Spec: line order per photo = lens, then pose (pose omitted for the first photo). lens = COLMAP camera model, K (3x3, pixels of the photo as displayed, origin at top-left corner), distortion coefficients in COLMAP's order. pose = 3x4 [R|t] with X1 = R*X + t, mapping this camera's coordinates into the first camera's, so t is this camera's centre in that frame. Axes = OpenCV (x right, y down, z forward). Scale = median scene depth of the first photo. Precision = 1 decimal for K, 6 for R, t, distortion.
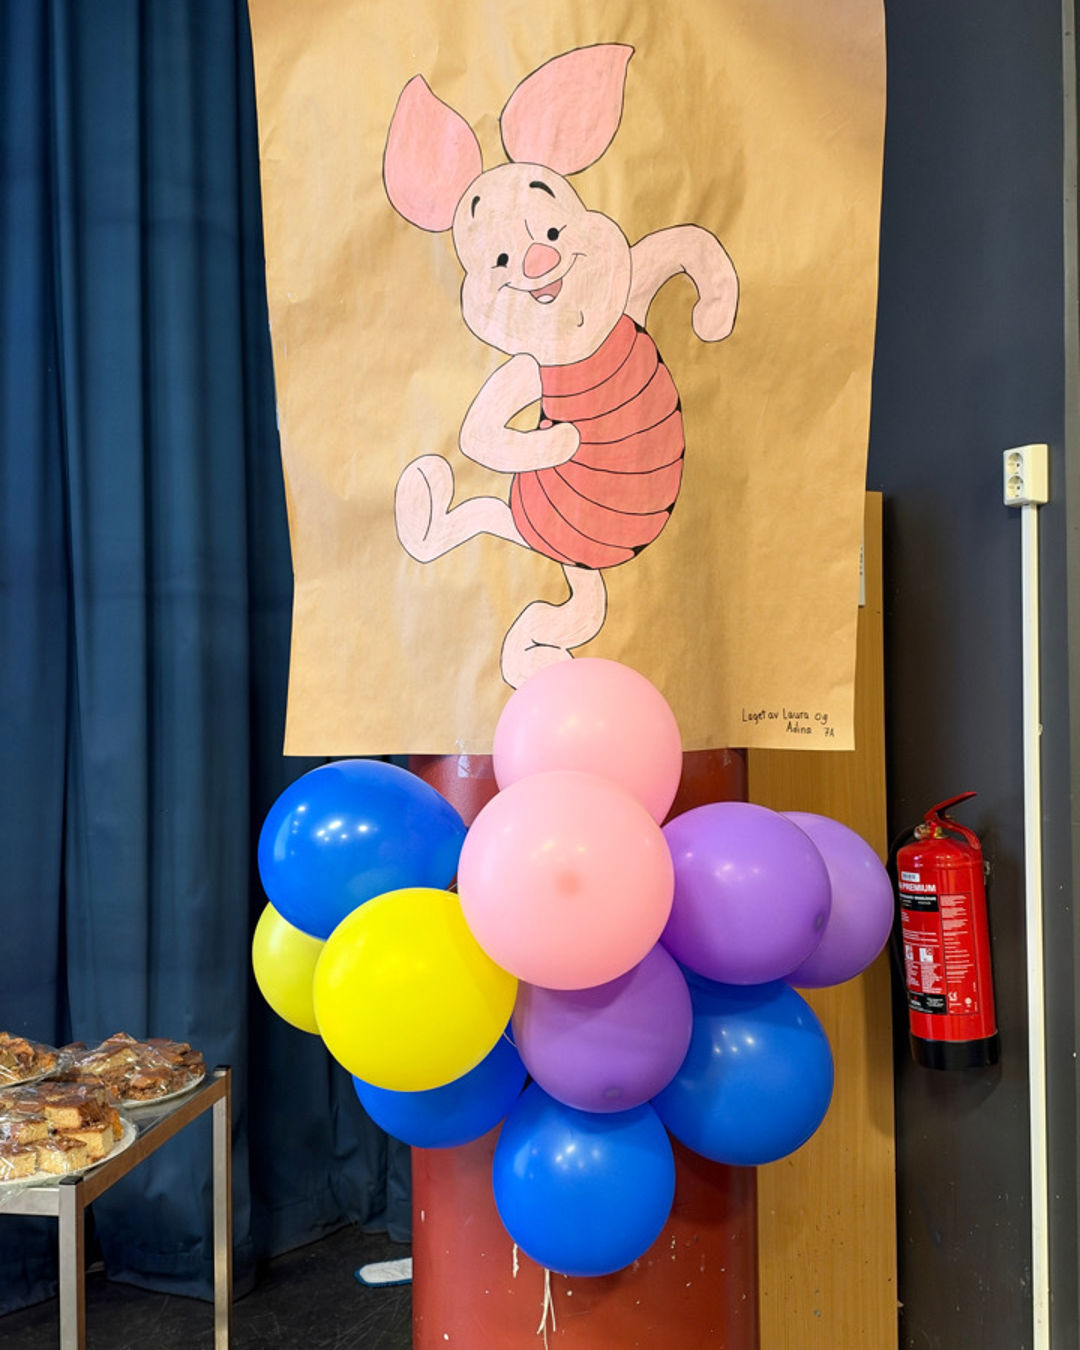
lens RADIAL K [[1380.7, 0, 543.8], [0, 1380.7, 670.3], [0, 0, 1]] dist [0.201600, -0.516142]
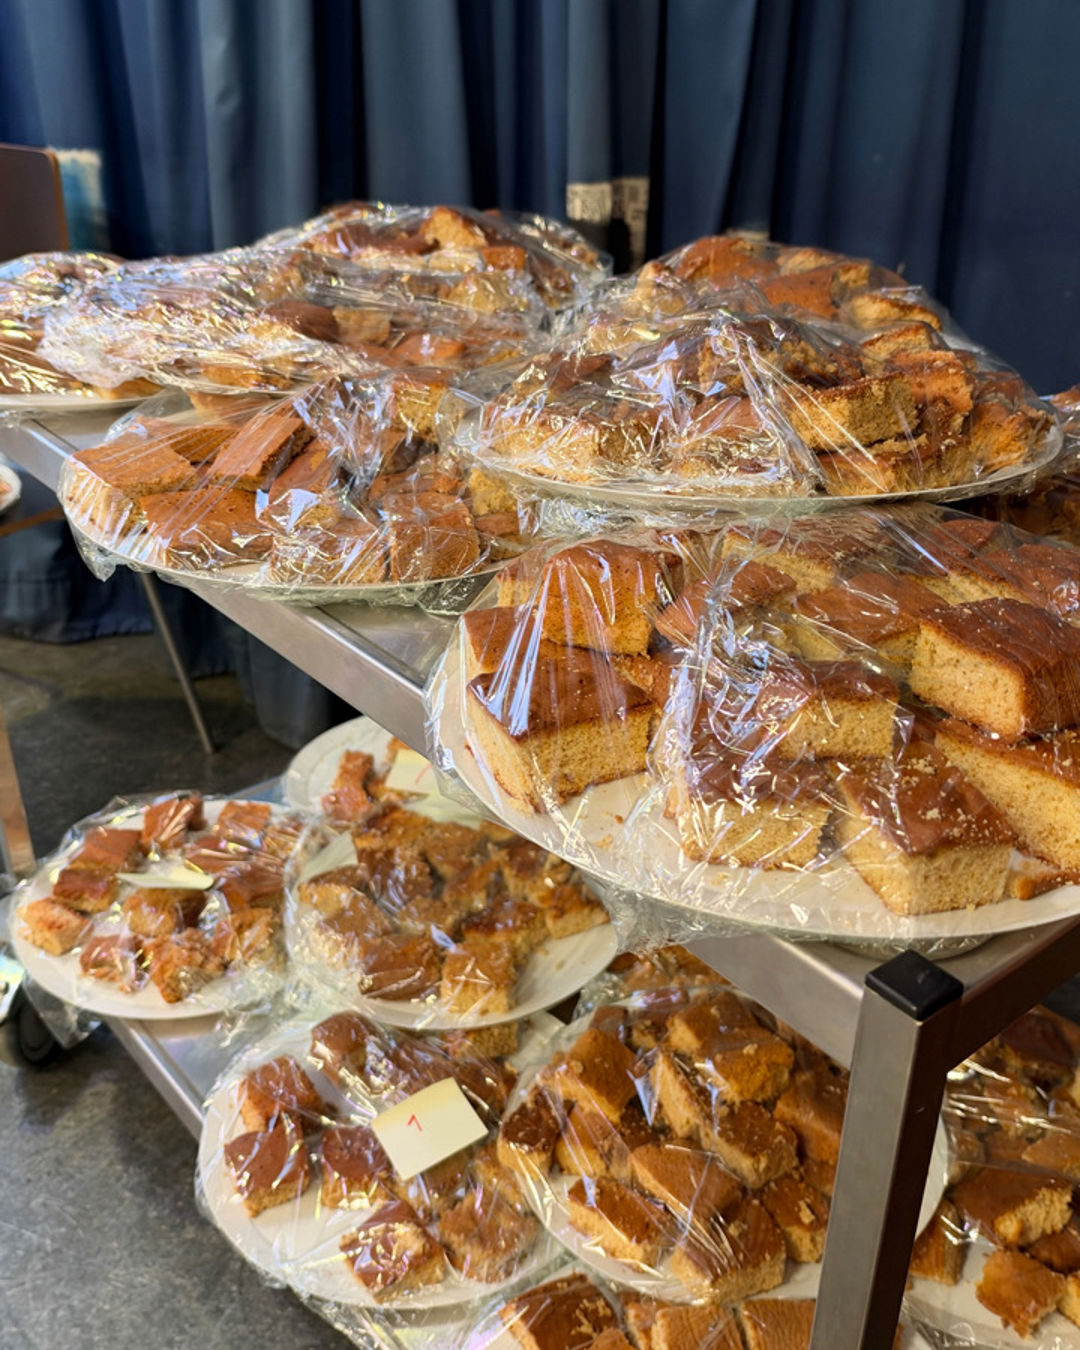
lens RADIAL K [[1380.7, 0, 543.8], [0, 1380.7, 670.3], [0, 0, 1]] dist [0.201600, -0.516142]
pose [[0.731698, 0.352342, -0.583501, -0.228138], [-0.017889, 0.865670, 0.500295, 0.167425], [0.681394, -0.355627, 0.639712, 0.720379]]
